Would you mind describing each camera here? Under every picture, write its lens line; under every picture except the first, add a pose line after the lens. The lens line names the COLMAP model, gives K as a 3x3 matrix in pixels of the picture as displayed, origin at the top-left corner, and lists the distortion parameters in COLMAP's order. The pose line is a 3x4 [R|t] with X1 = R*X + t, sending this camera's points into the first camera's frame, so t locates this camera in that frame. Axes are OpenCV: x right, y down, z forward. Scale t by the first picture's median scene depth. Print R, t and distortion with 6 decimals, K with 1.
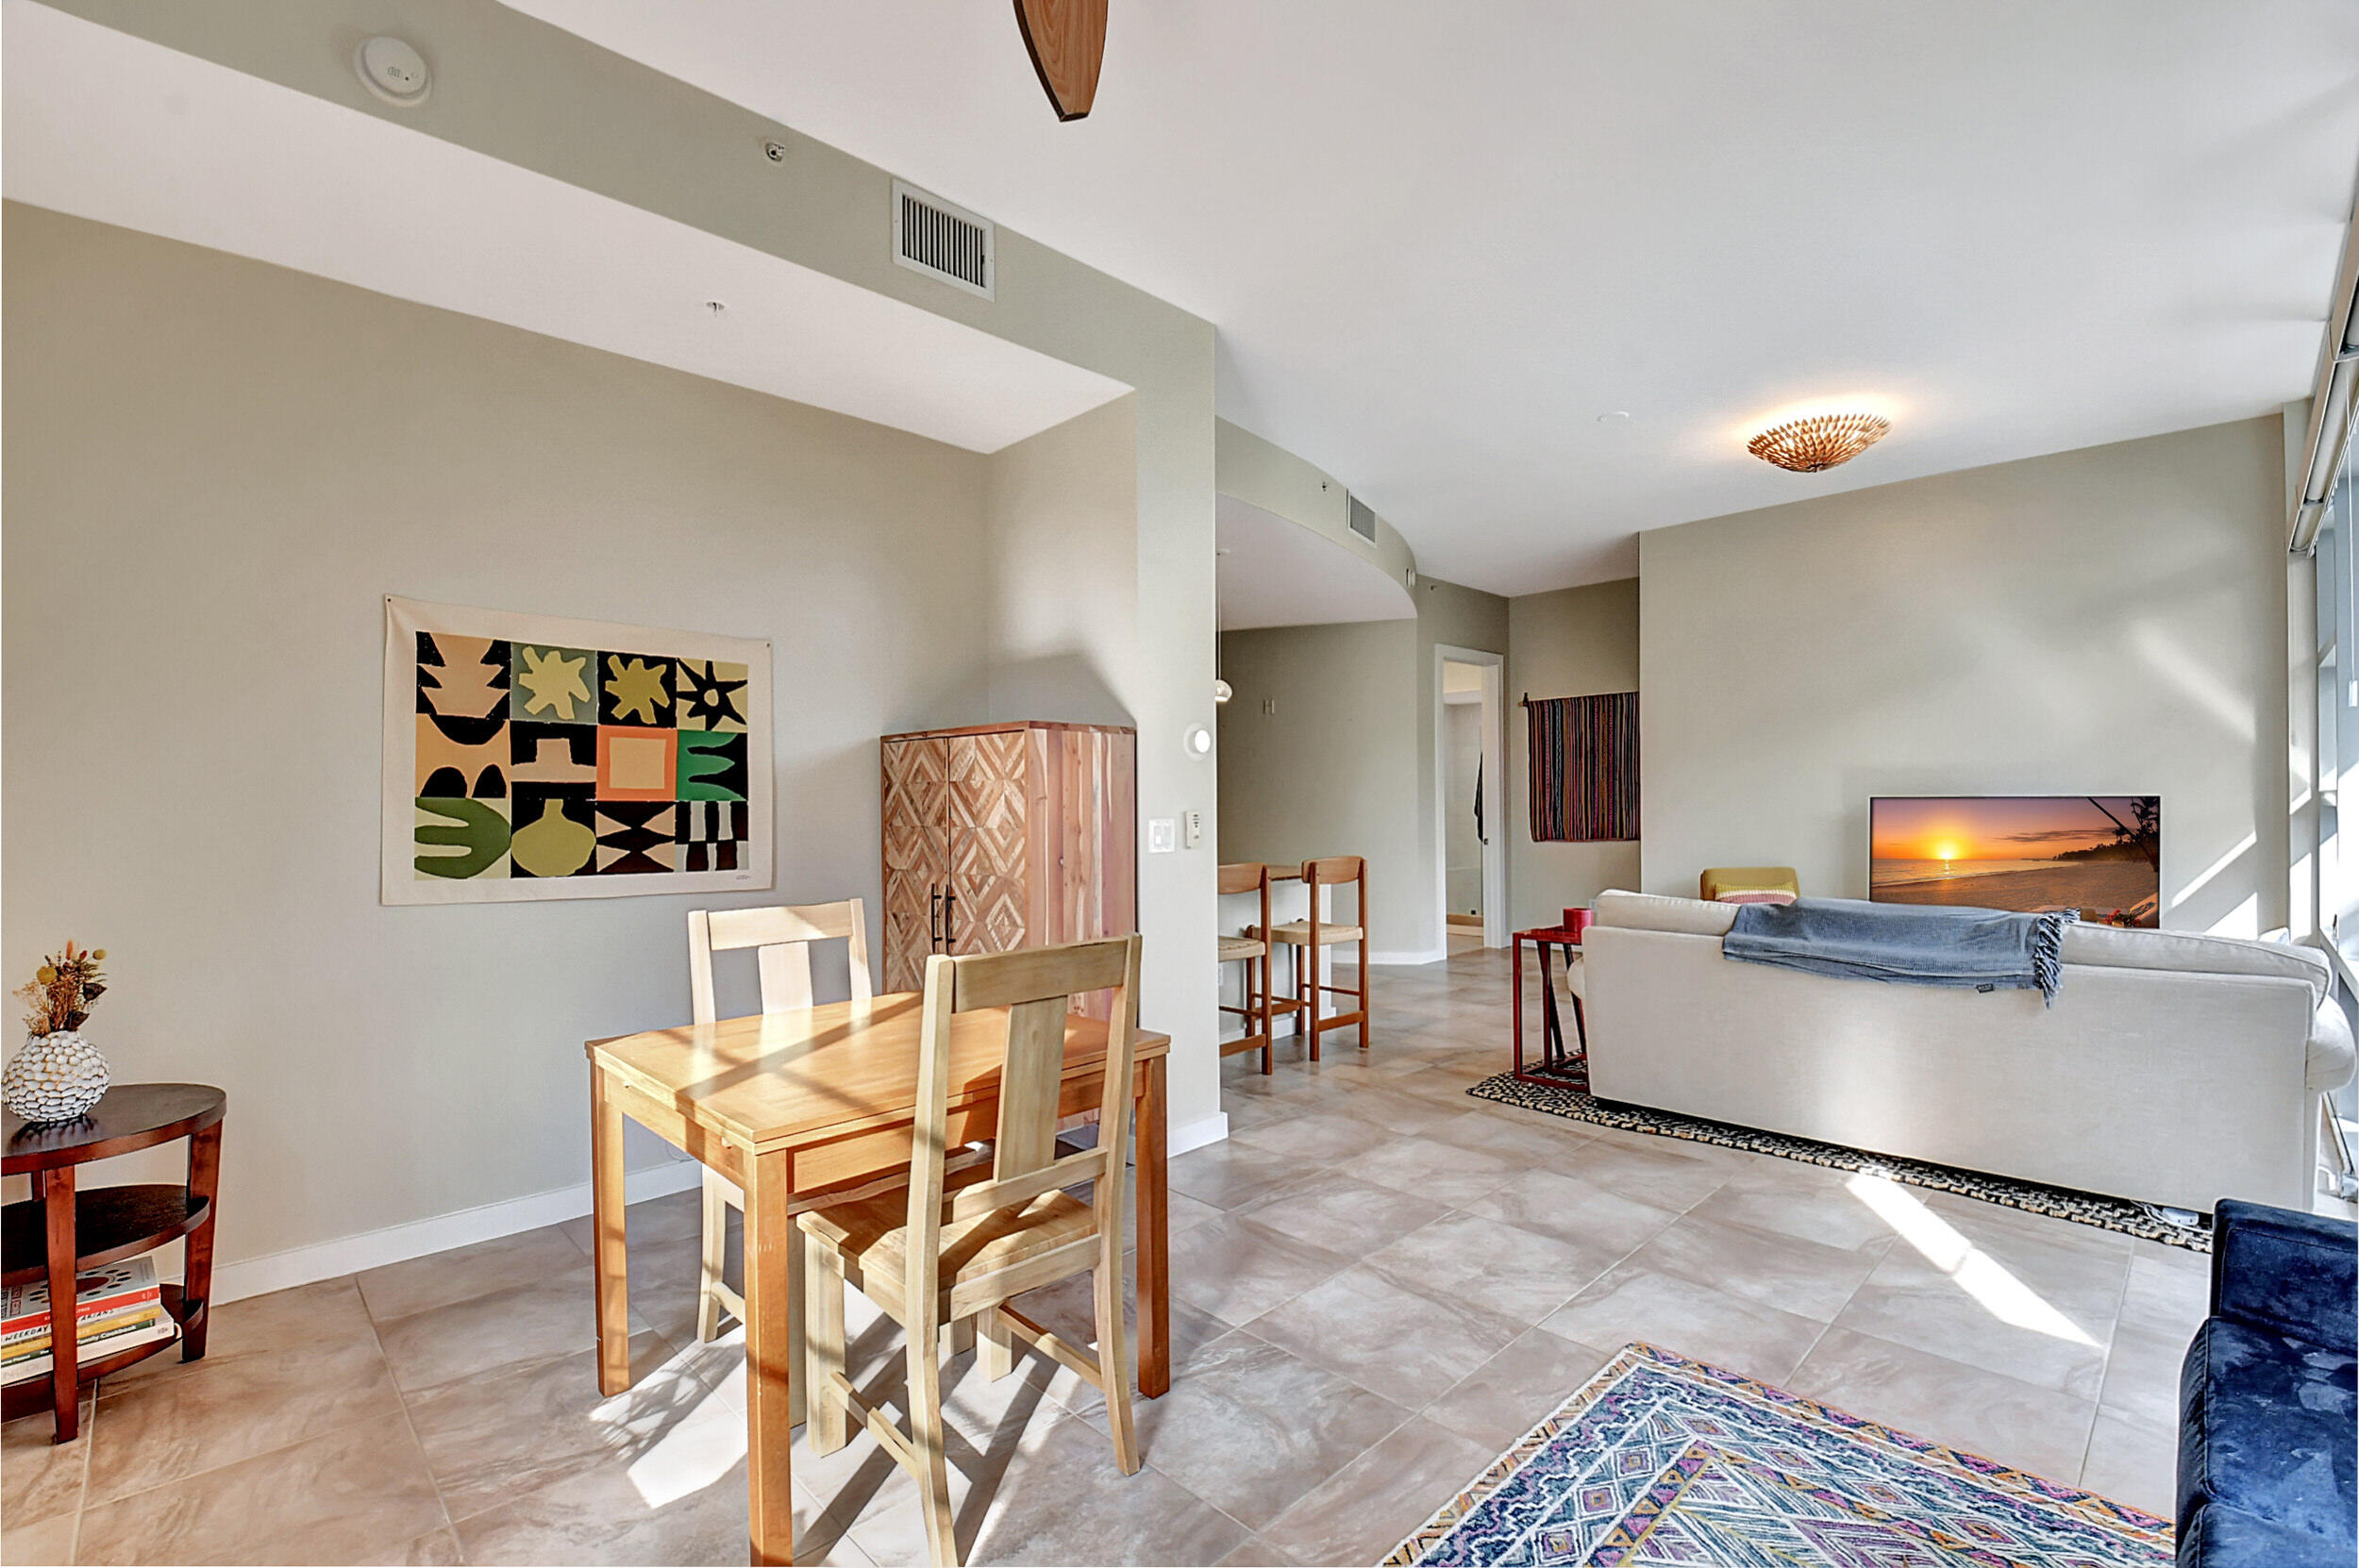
lens RADIAL K [[1028.9, 0, 1174.5], [0, 1028.9, 809.1], [0, 0, 1]] dist [-0.002429, -0.014399]
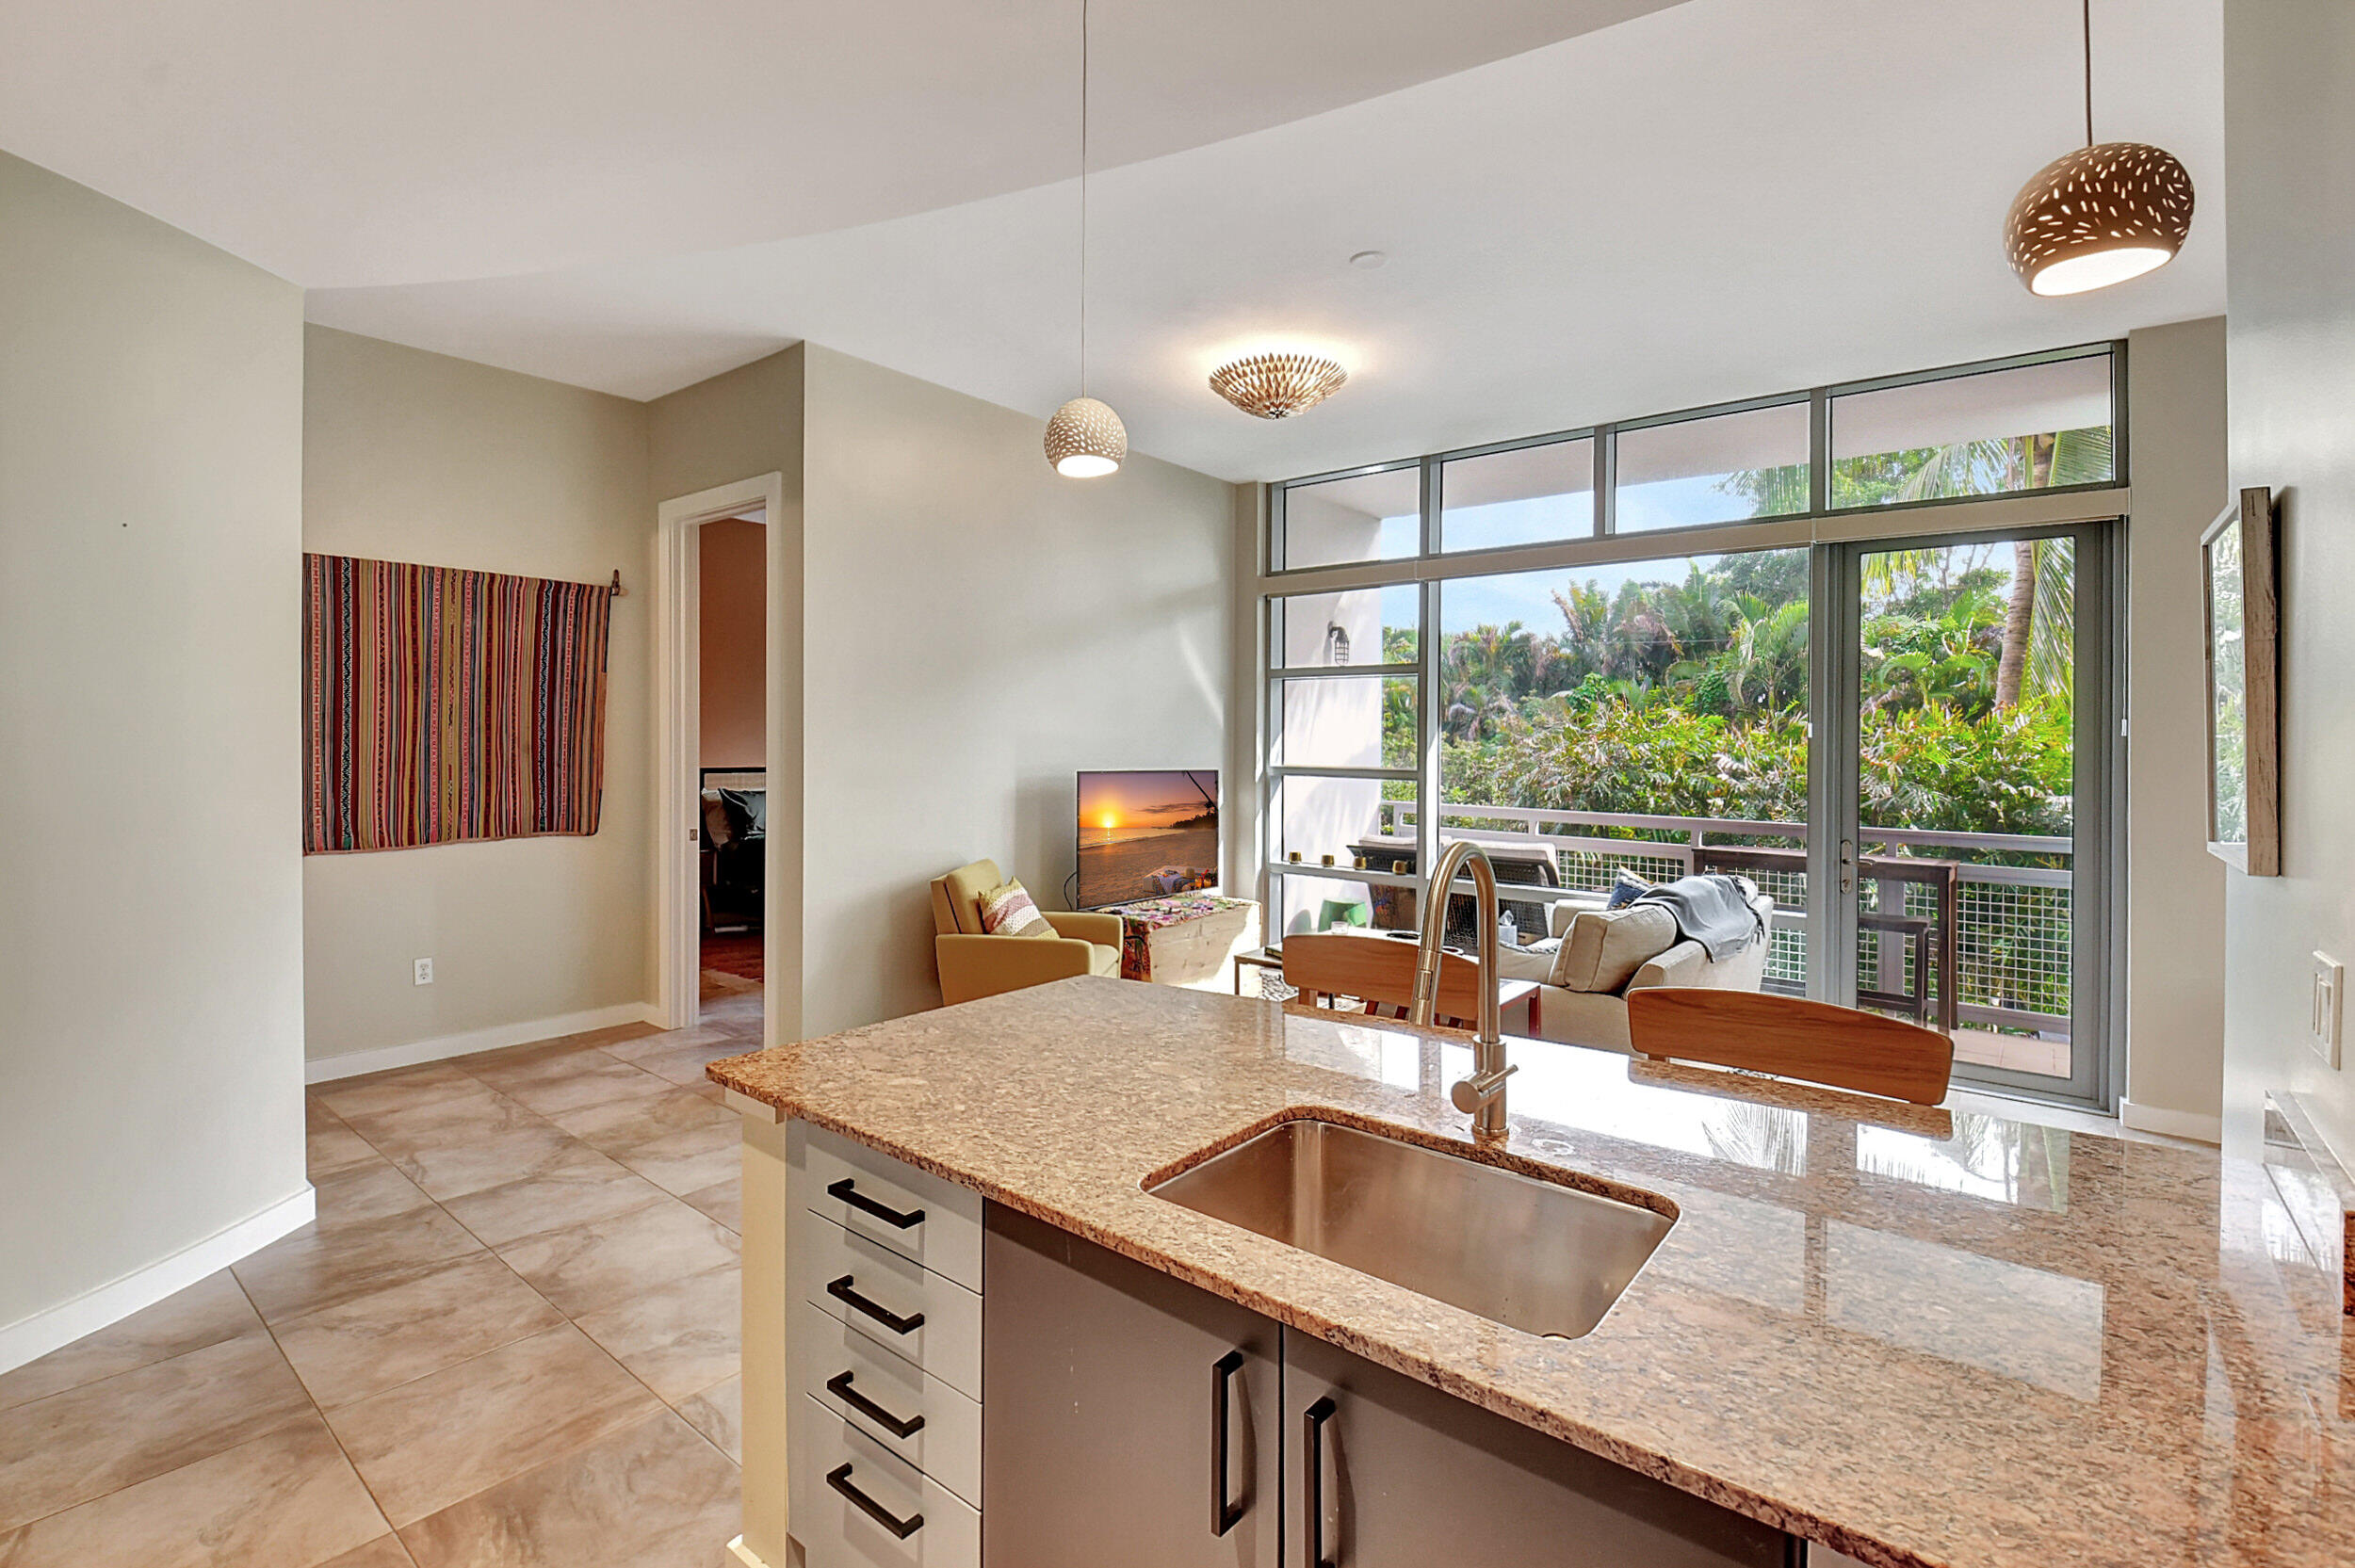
lens RADIAL K [[1066.5, 0, 1159.4], [0, 1066.5, 748.8], [0, 0, 1]] dist [-0.000357, -0.014479]
pose [[-0.115402, -0.002013, 0.993317, -0.461937], [-0.007757, 0.999969, 0.001125, -0.061472], [-0.993289, -0.007575, -0.115415, 1.886184]]
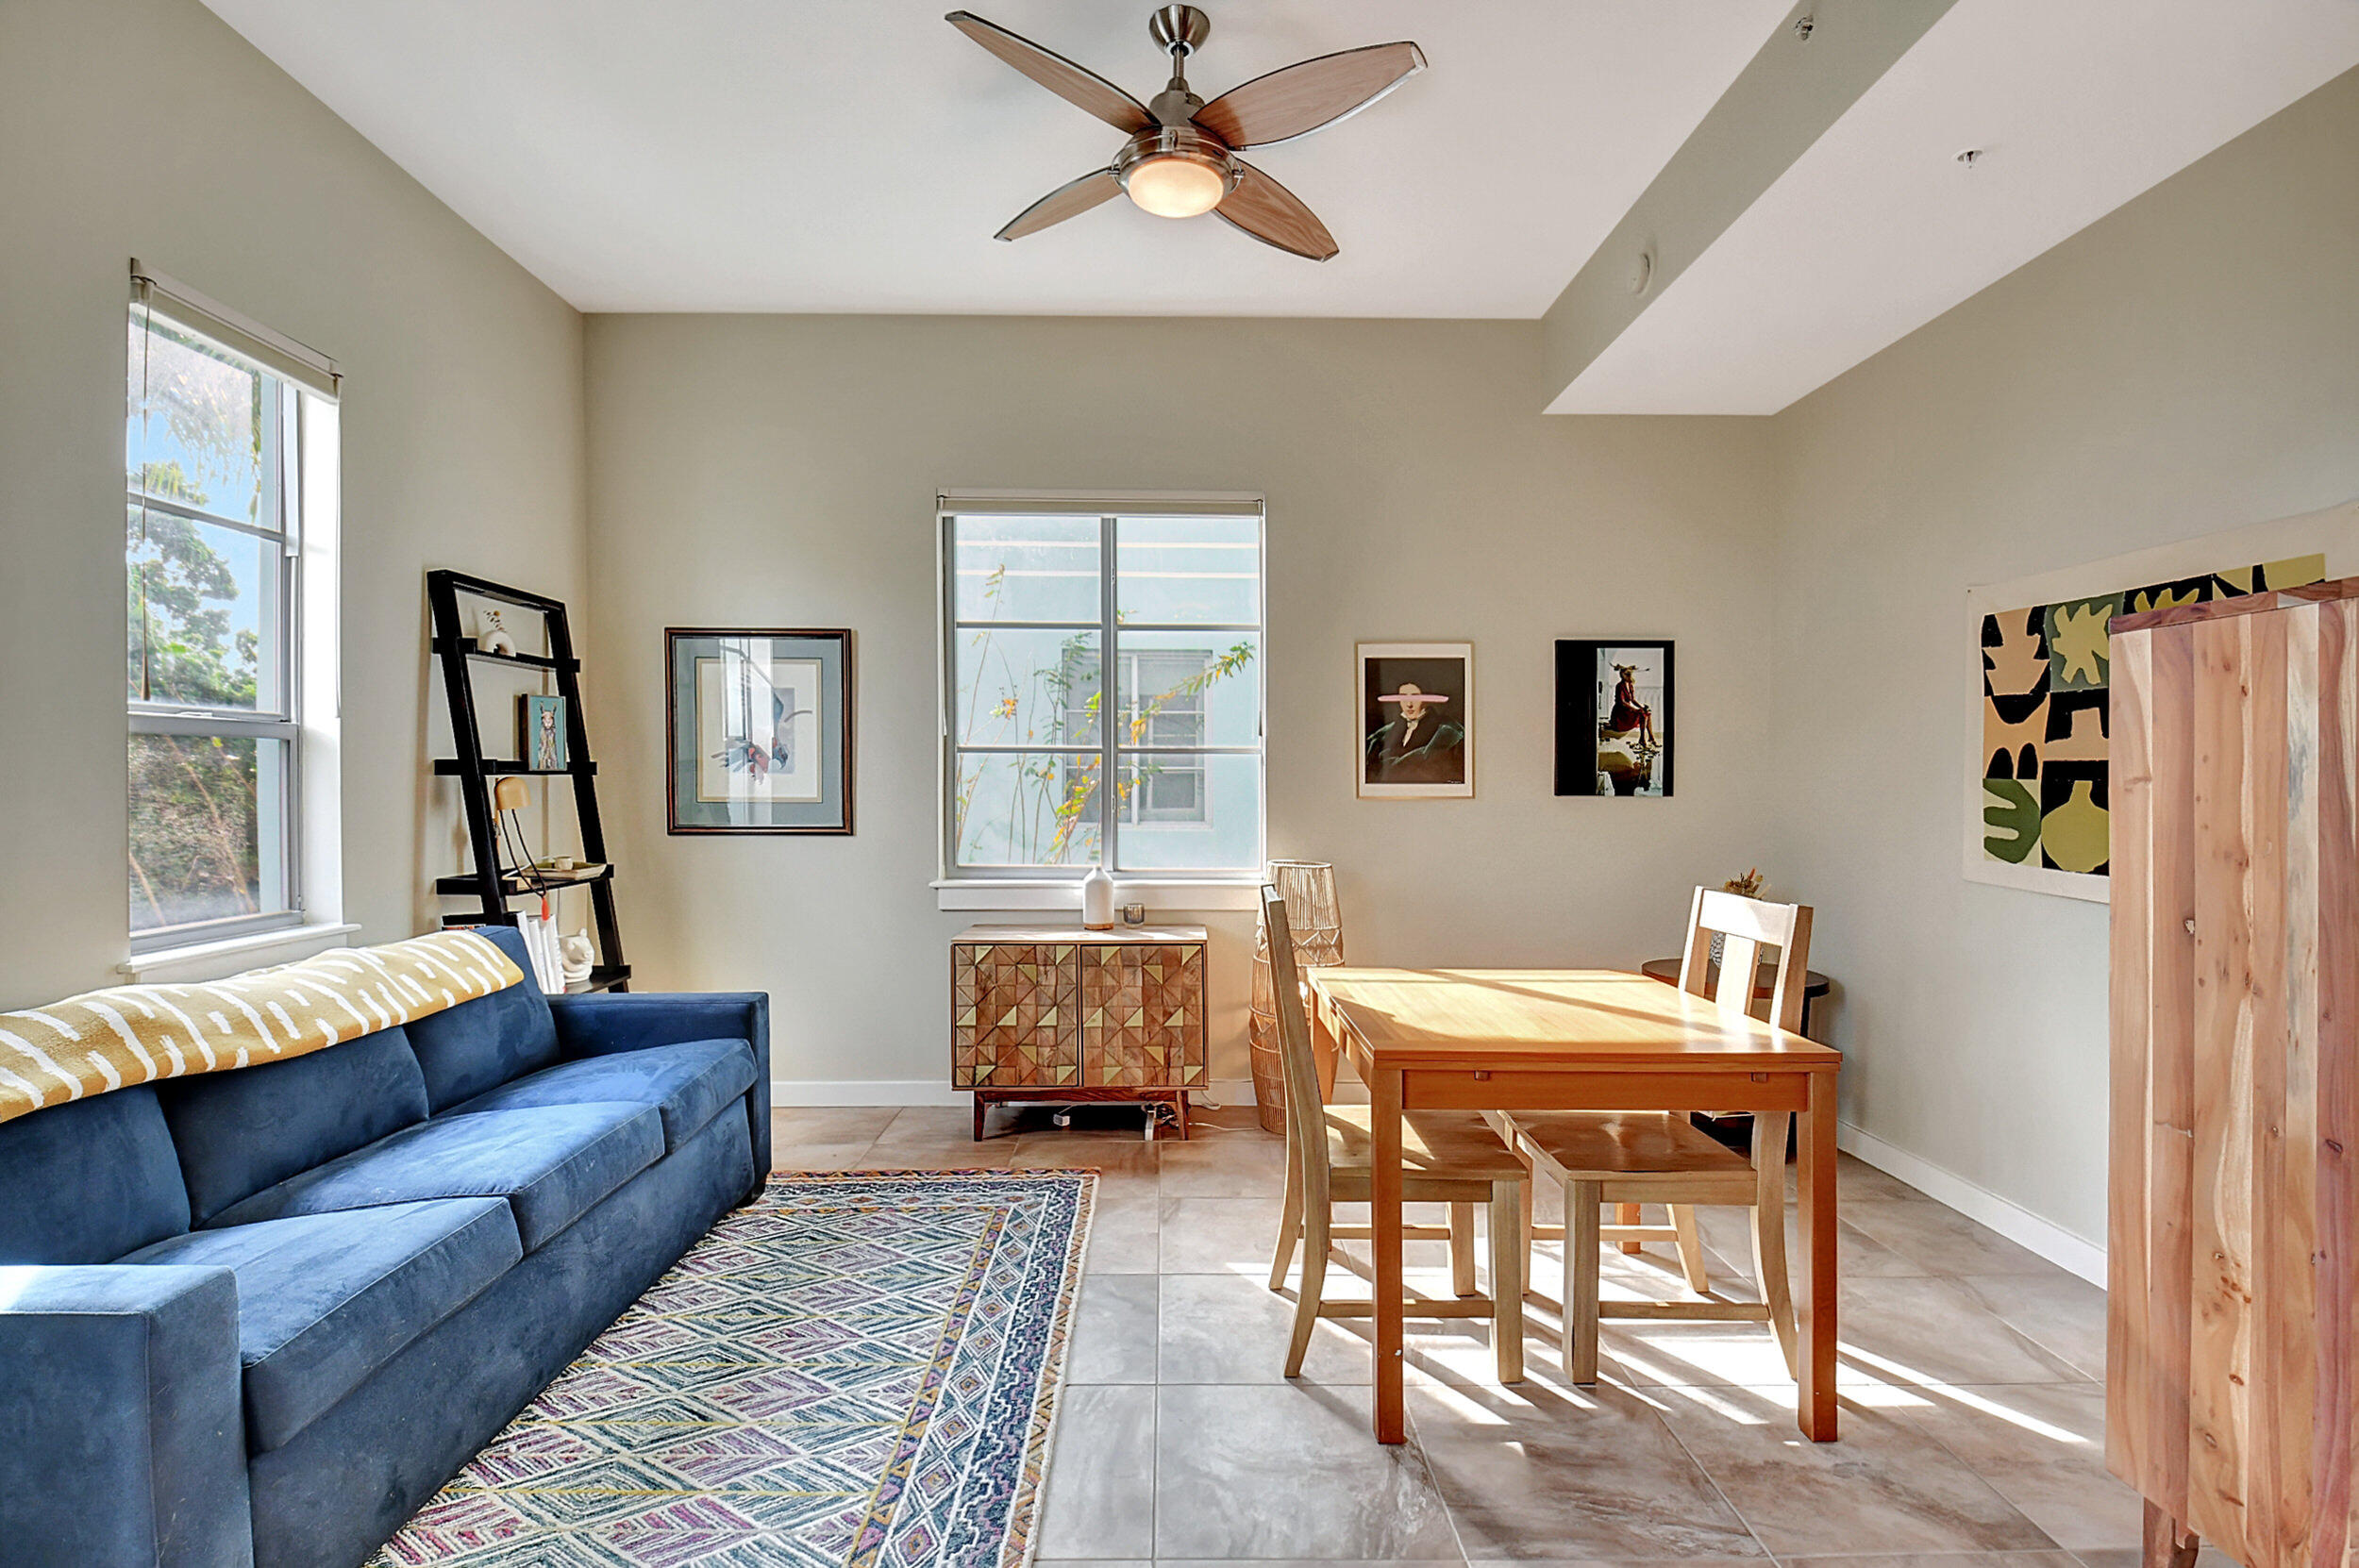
lens RADIAL K [[1052.7, 0, 1174.6], [0, 1052.7, 796.9], [0, 0, 1]] dist [0.000785, -0.000909]
pose [[-0.684463, 0.013518, -0.728923, 0.543922], [-0.004410, 0.999733, 0.022682, -0.011884], [0.729035, 0.018740, -0.684220, 1.048457]]
